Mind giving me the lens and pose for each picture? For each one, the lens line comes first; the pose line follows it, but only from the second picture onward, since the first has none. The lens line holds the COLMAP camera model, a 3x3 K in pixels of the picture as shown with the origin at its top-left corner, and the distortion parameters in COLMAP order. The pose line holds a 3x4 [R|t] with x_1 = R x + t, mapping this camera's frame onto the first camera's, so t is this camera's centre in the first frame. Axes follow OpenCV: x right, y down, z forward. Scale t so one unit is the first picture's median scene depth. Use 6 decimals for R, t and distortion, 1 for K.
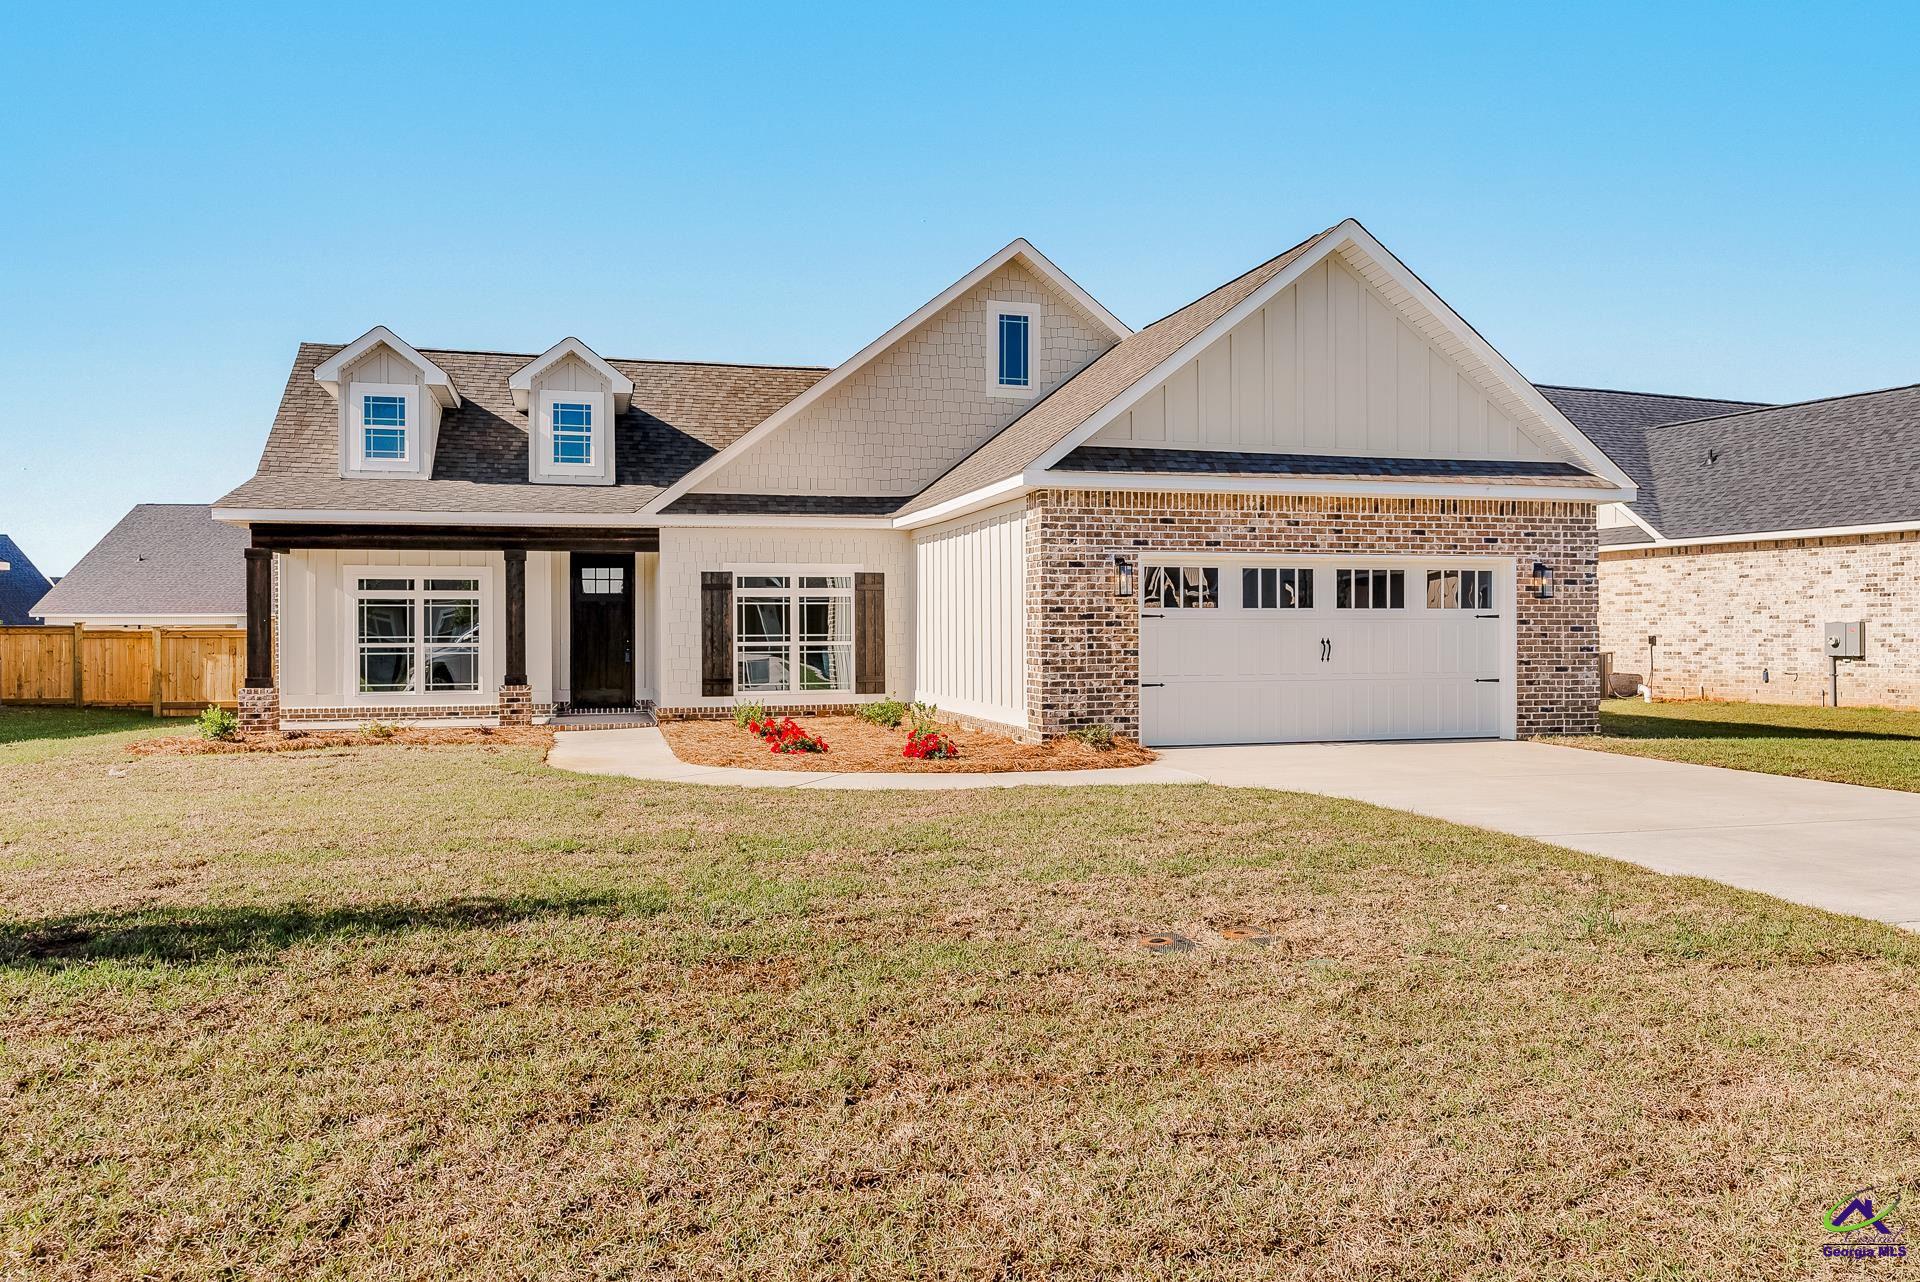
lens RADIAL K [[1368.9, 0, 963.5], [0, 1368.9, 638.9], [0, 0, 1]] dist [0.003755, 0.002086]
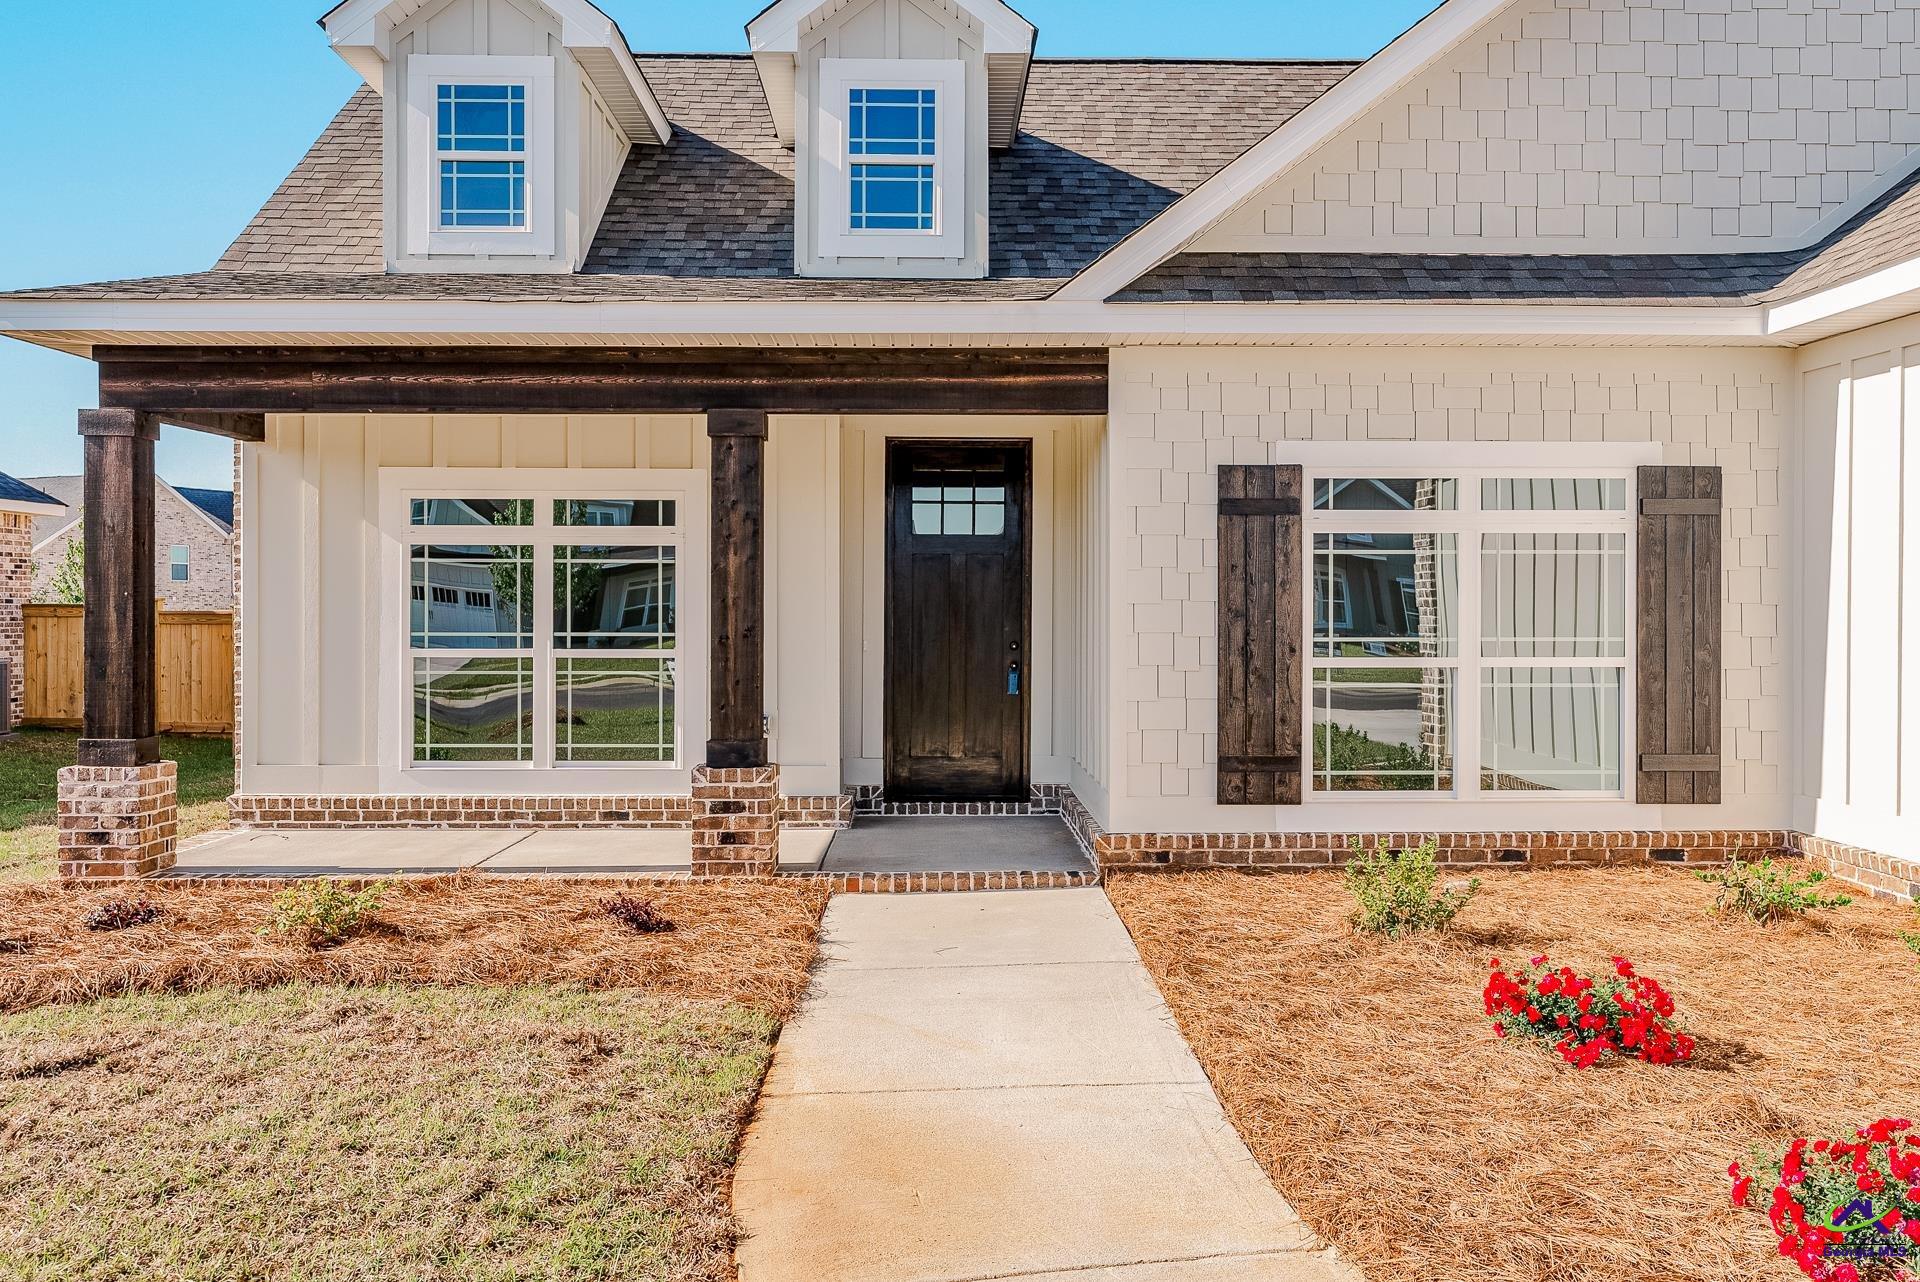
lens RADIAL K [[1660.6, 0, 961.2], [0, 1660.6, 635.3], [0, 0, 1]] dist [0.009276, 0.002520]
pose [[0.967991, 0.009159, -0.250819, -0.140728], [-0.007508, 0.999943, 0.007537, -0.005944], [0.250874, -0.005412, 0.968005, 0.530162]]
